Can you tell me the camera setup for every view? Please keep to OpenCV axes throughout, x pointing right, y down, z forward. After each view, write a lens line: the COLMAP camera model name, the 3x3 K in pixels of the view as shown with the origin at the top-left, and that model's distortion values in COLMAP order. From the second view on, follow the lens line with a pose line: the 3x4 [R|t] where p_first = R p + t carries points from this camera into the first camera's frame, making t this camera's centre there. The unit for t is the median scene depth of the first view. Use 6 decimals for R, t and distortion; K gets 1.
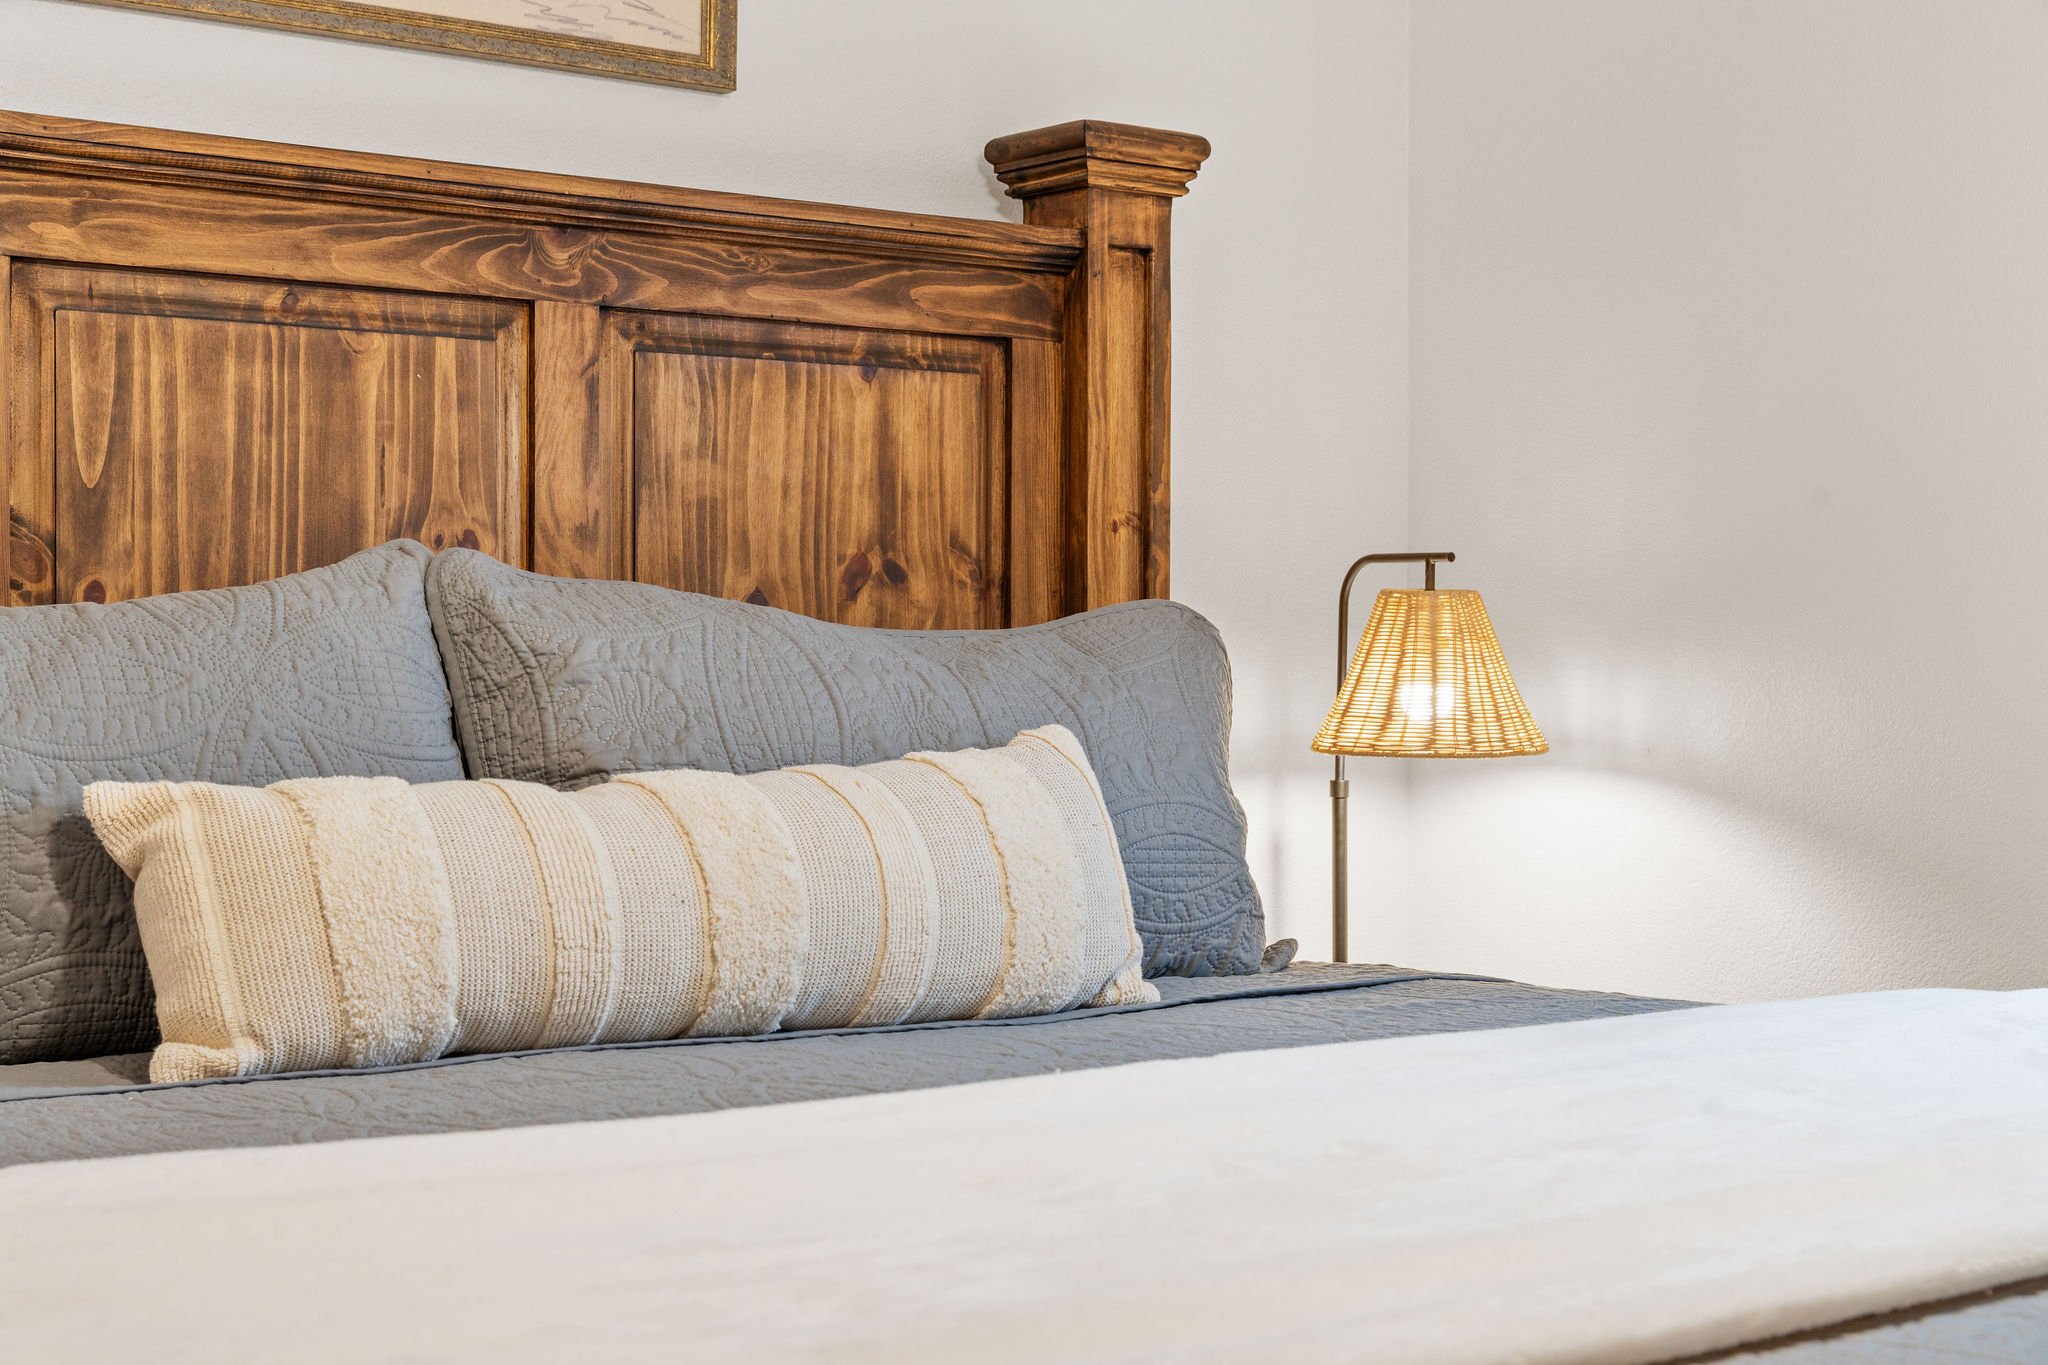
lens RADIAL K [[3091.6, 0, 1024.3], [0, 3091.6, 681.4], [0, 0, 1]] dist [-0.025436, 0.000000]
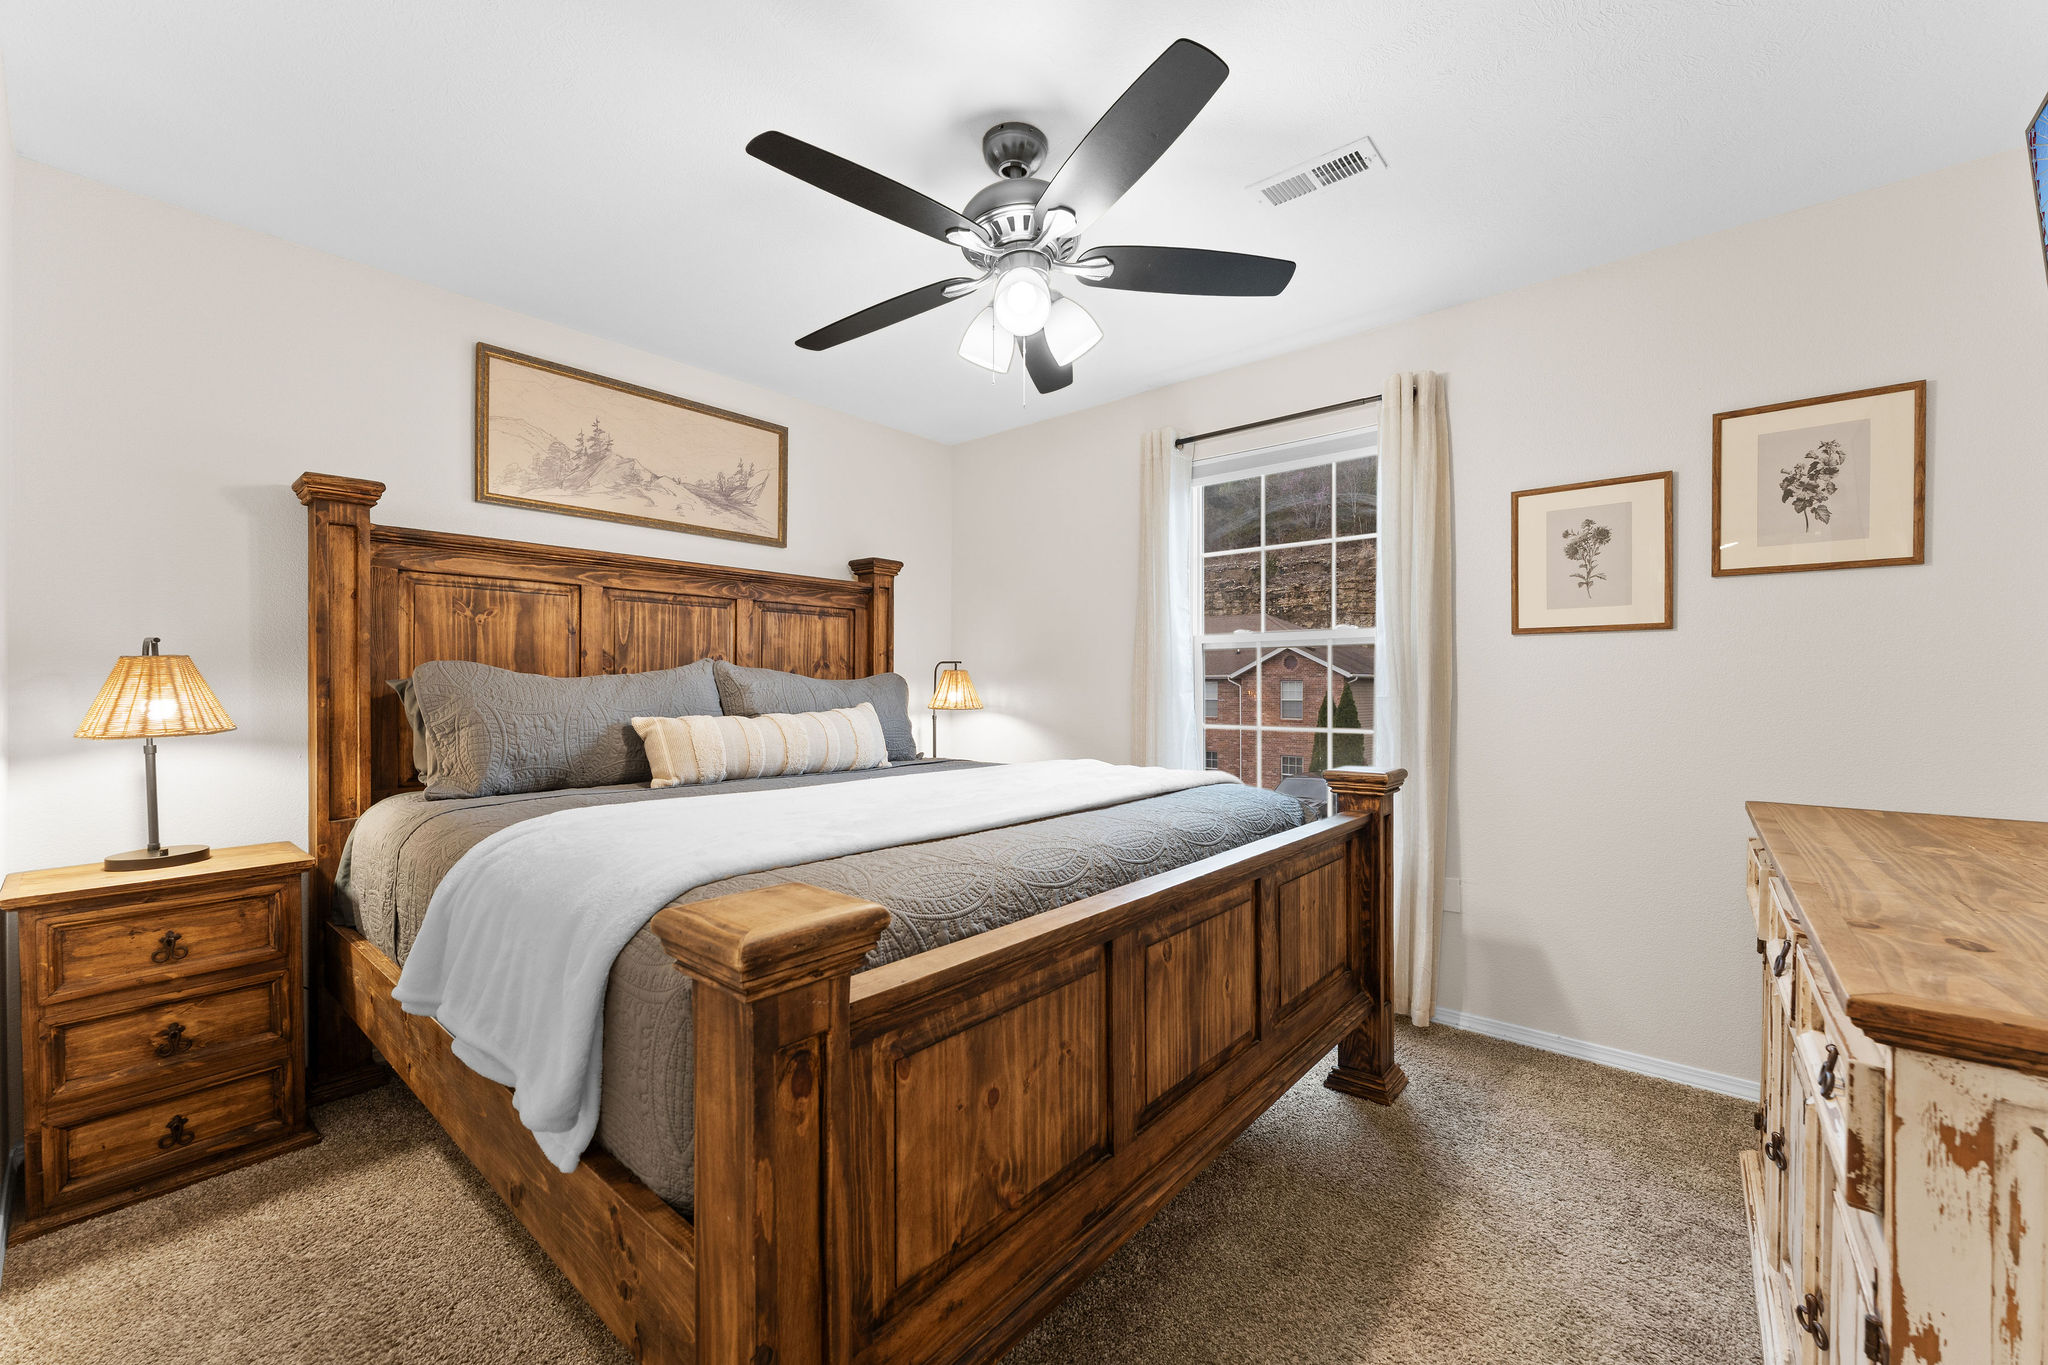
lens RADIAL K [[814.9, 0, 1026.3], [0, 814.9, 693.2], [0, 0, 1]] dist [-0.003051, -0.000781]
pose [[0.978013, -0.000510, 0.208542, -0.009064], [-0.000353, 0.999992, 0.004100, -0.003213], [-0.208543, -0.004084, 0.978005, -0.140435]]
